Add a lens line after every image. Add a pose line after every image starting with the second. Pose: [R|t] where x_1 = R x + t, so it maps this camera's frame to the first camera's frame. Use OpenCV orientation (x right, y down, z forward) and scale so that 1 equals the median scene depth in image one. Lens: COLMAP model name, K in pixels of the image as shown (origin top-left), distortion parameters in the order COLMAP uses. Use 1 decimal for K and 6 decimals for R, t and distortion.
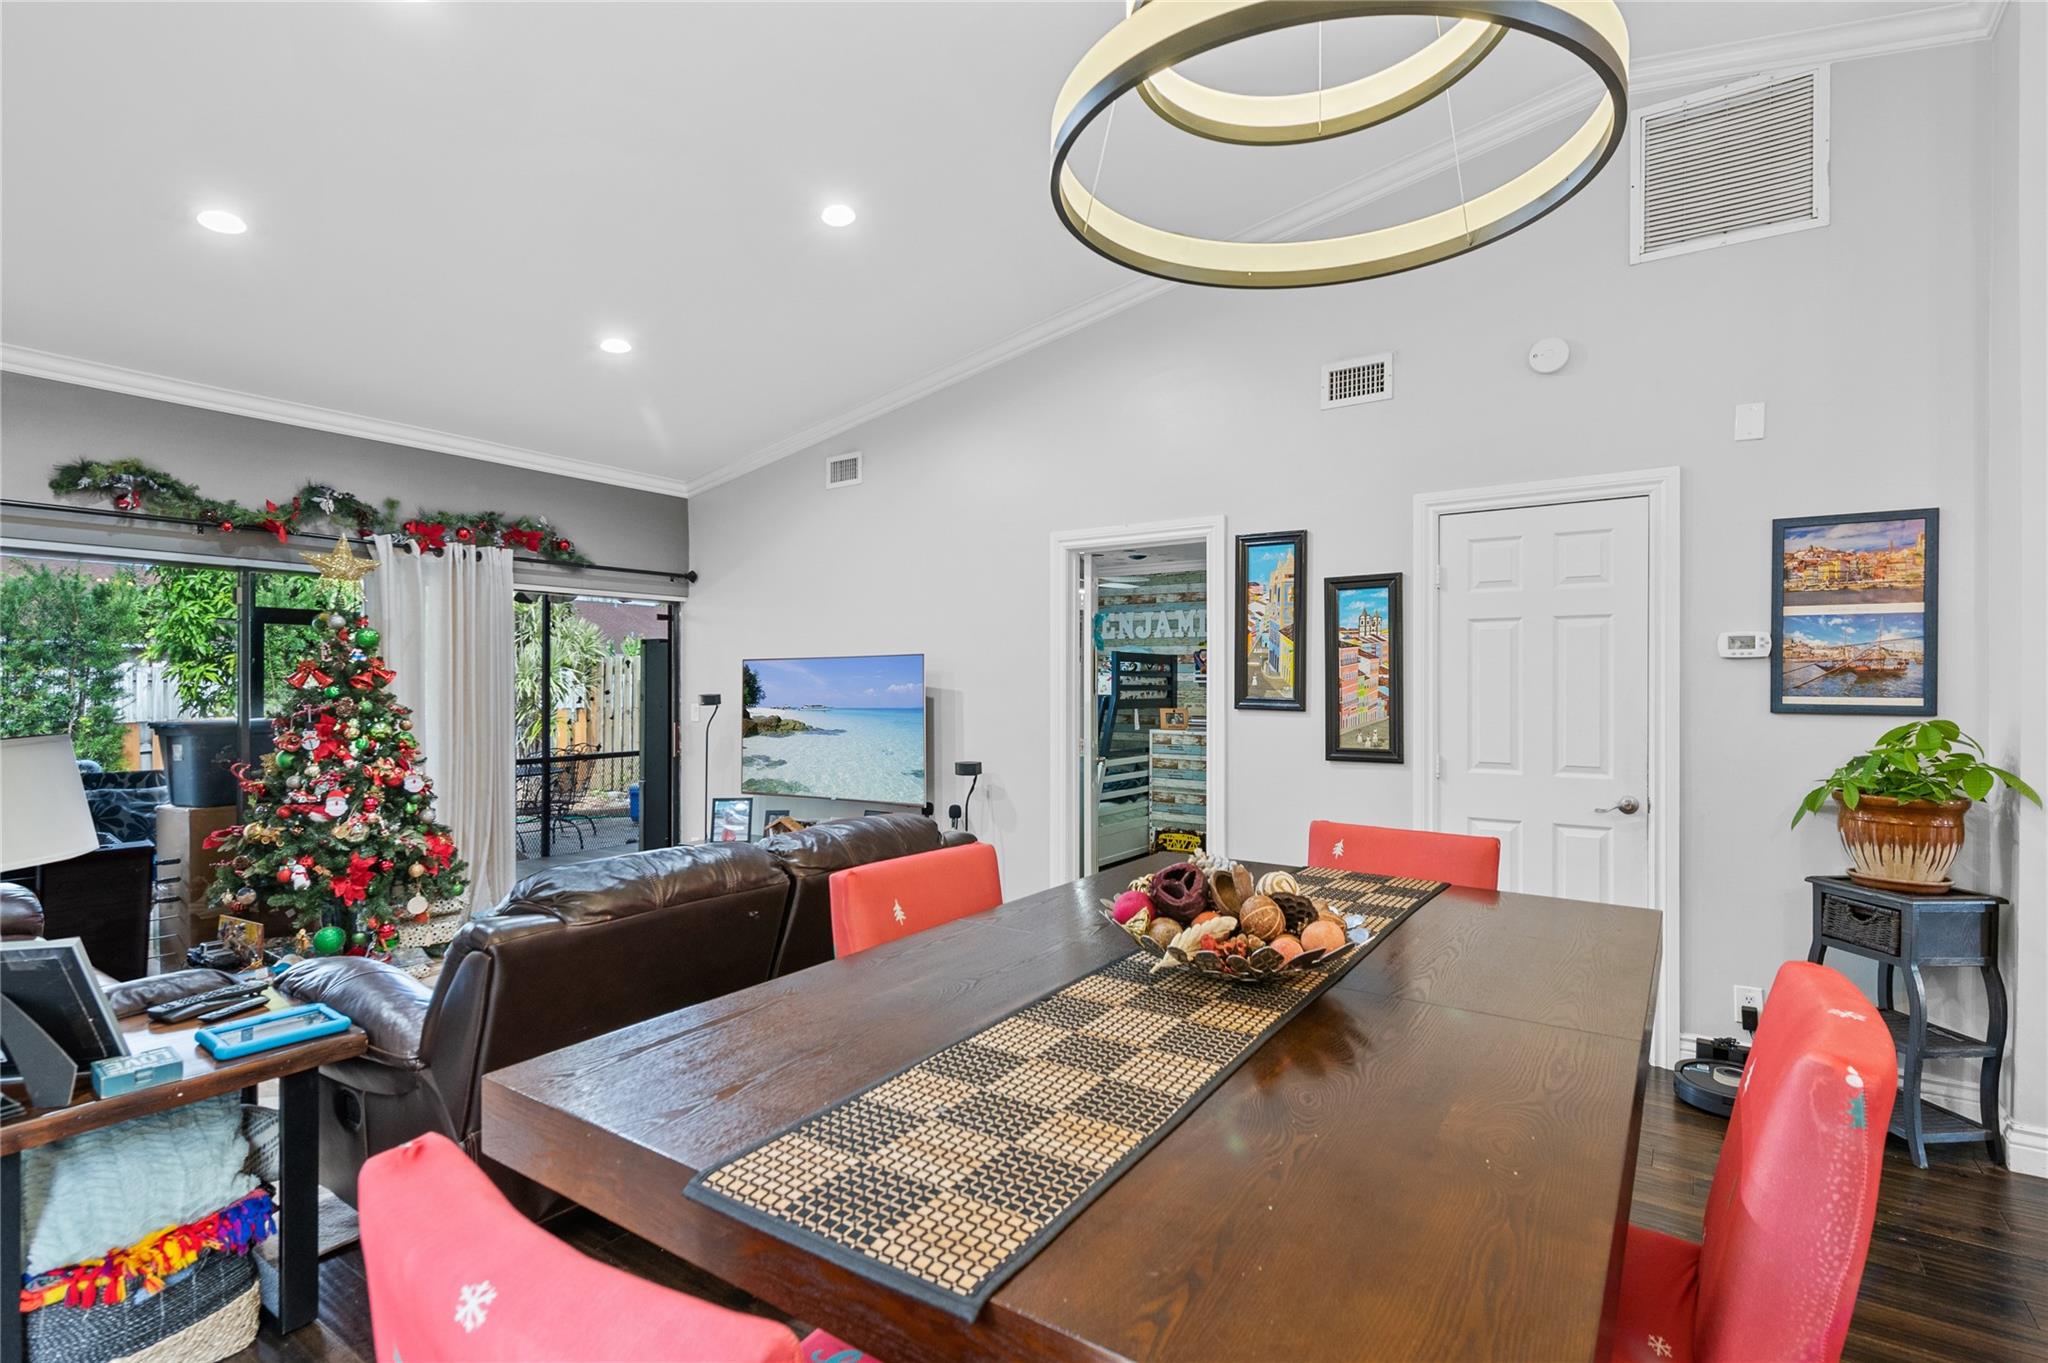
lens RADIAL K [[973.9, 0, 1040.1], [0, 973.9, 687.5], [0, 0, 1]] dist [0.016250, -0.005152]
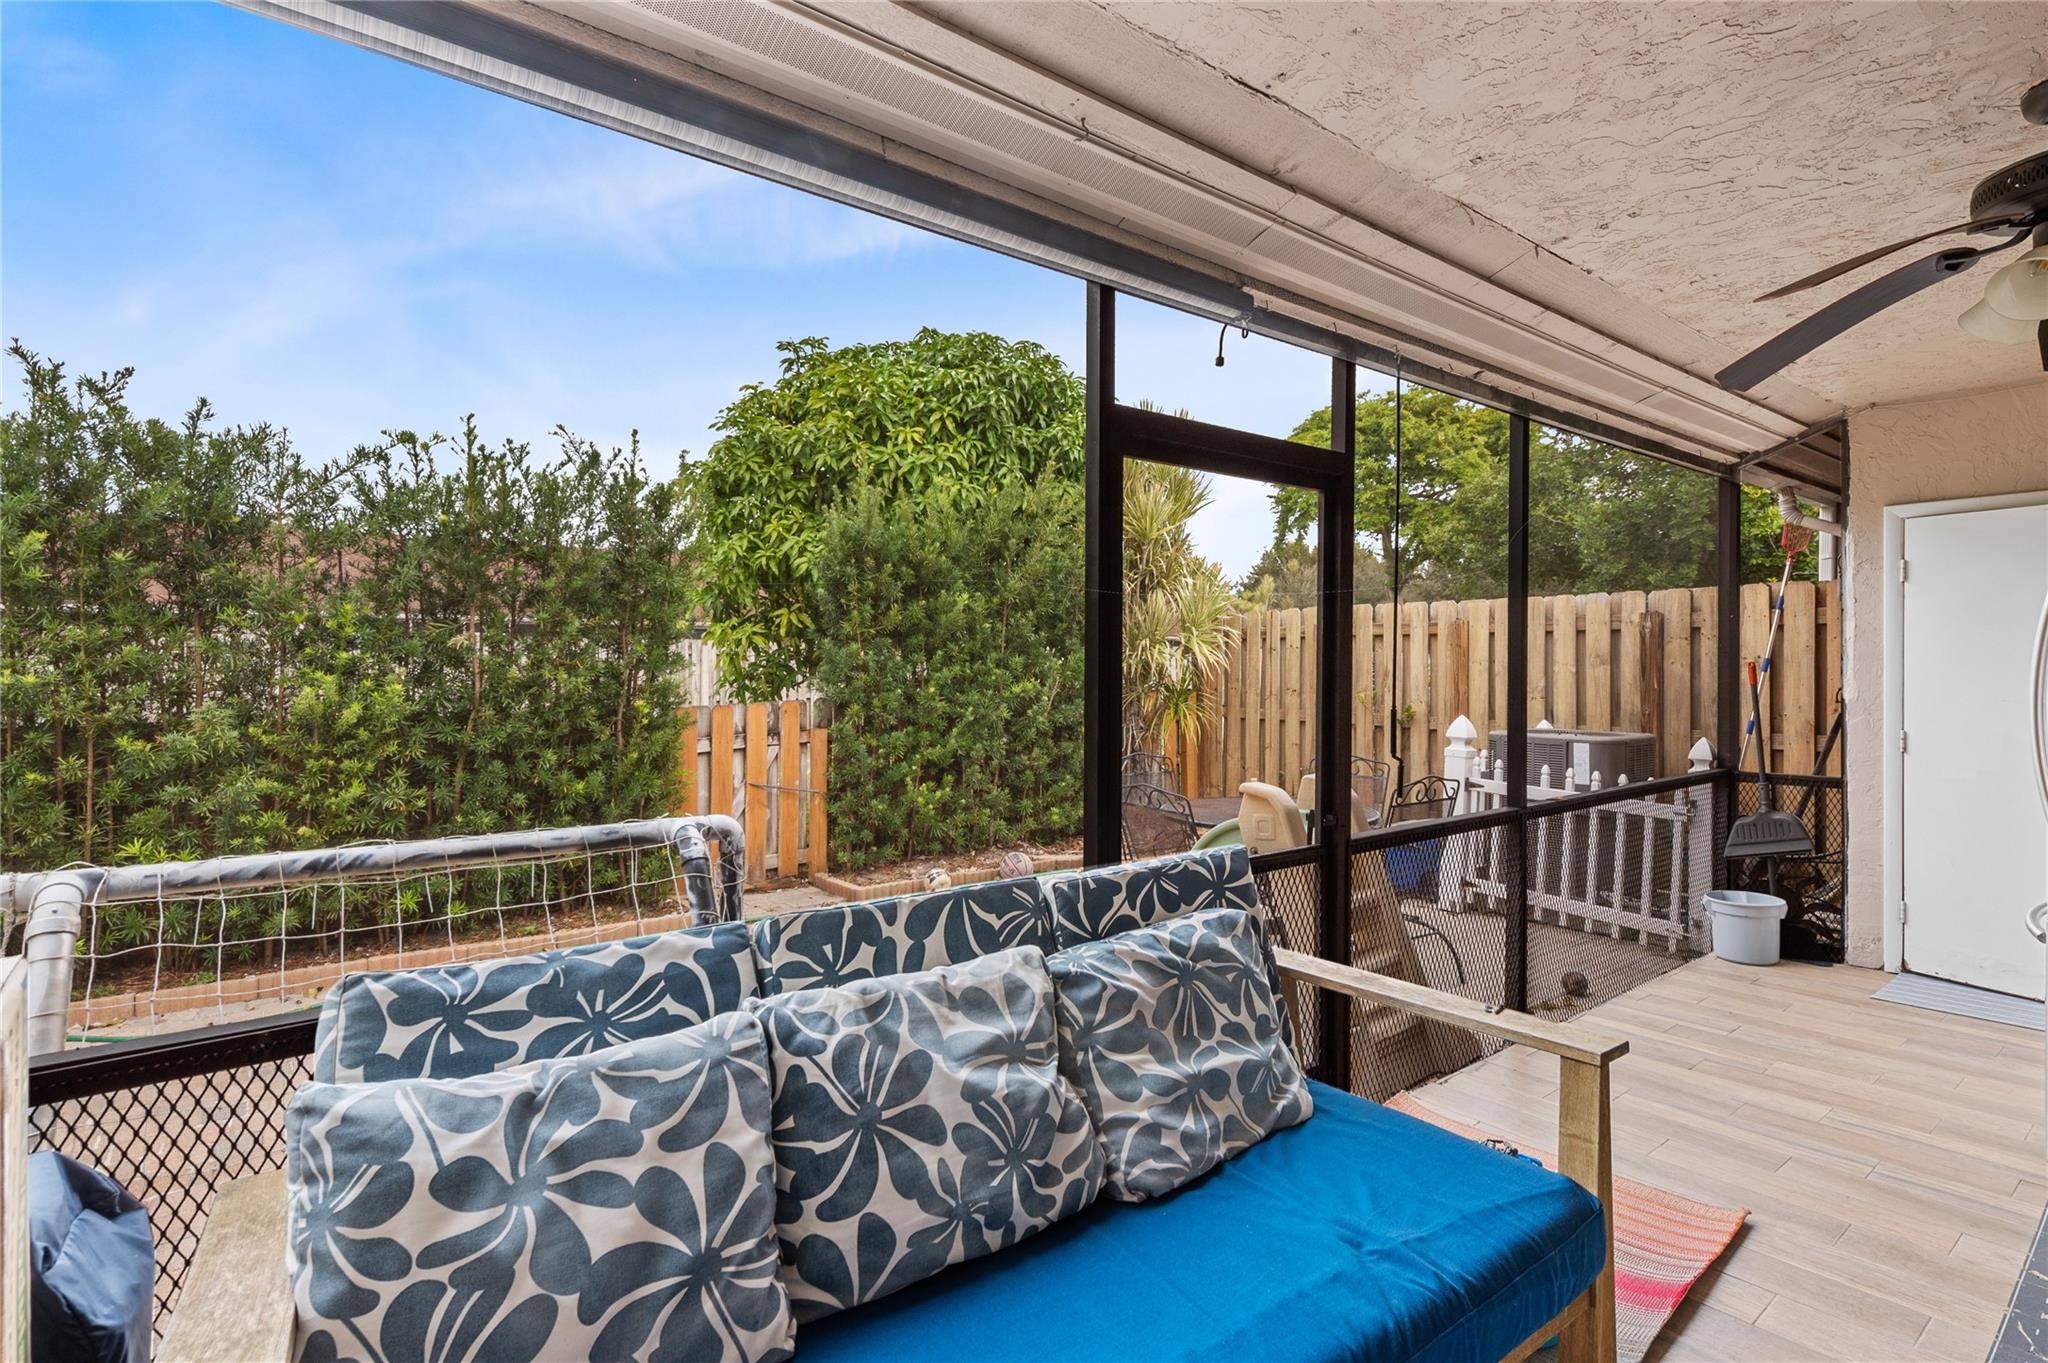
lens RADIAL K [[973.9, 0, 1039.2], [0, 973.9, 665.8], [0, 0, 1]] dist [0.016250, -0.005152]
pose [[0.949790, 0.001535, -0.312884, -0.938498], [-0.002738, 0.999990, -0.003406, 0.017806], [0.312876, 0.004092, 0.949785, 0.863193]]
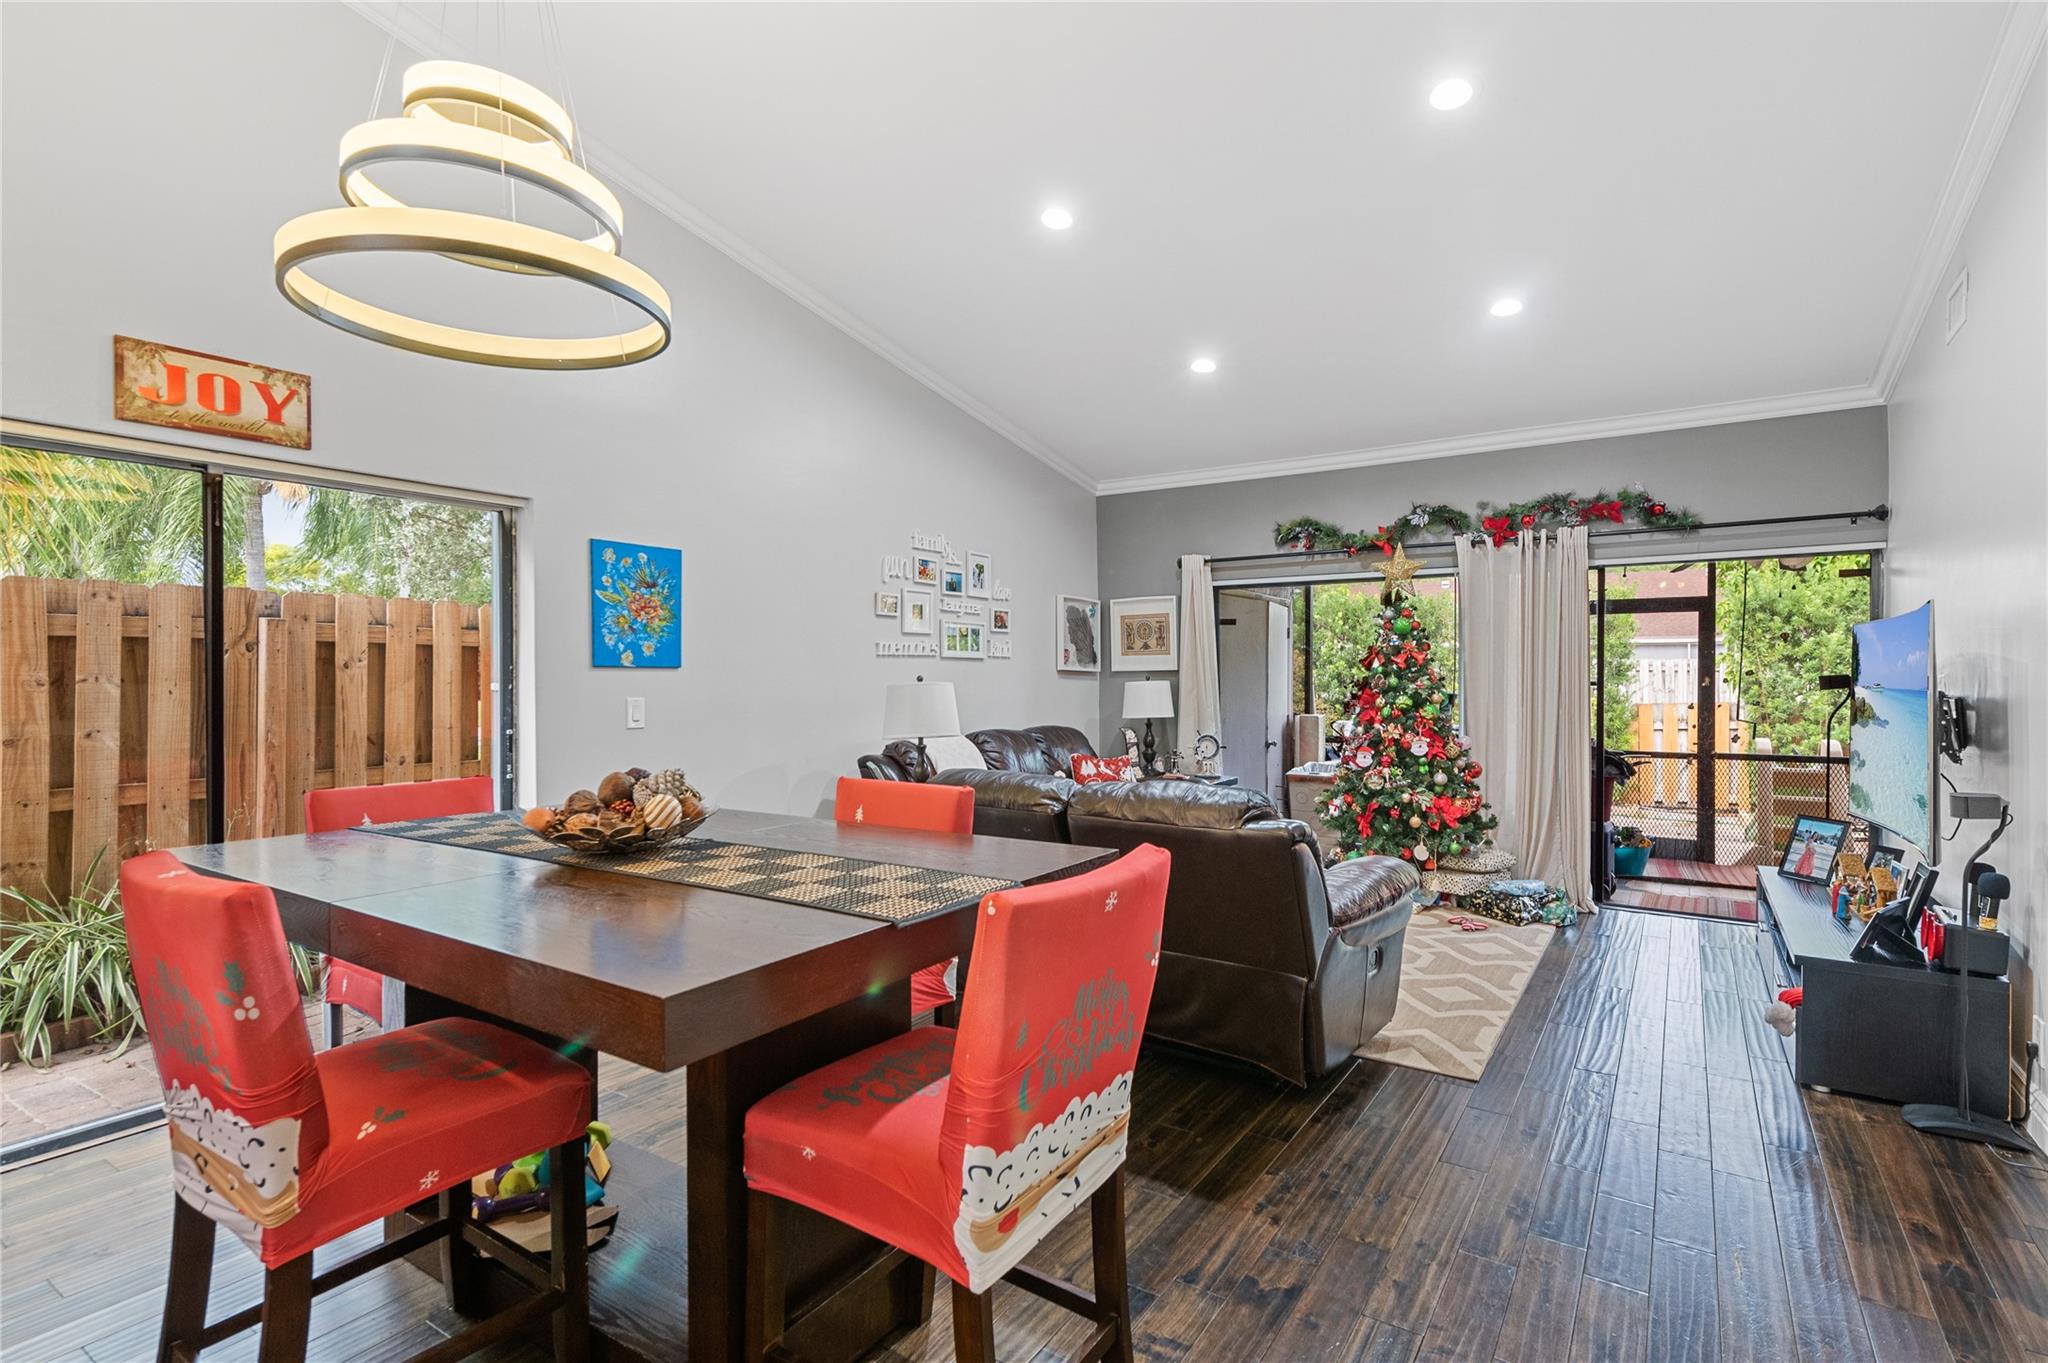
lens RADIAL K [[973.9, 0, 1027.2], [0, 973.9, 682.1], [0, 0, 1]] dist [0.016250, -0.005152]
pose [[0.003144, 0.004522, -0.999985, 0.469318], [-0.005138, 0.999977, 0.004506, 0.014475], [0.999982, 0.005124, 0.003167, 0.471902]]
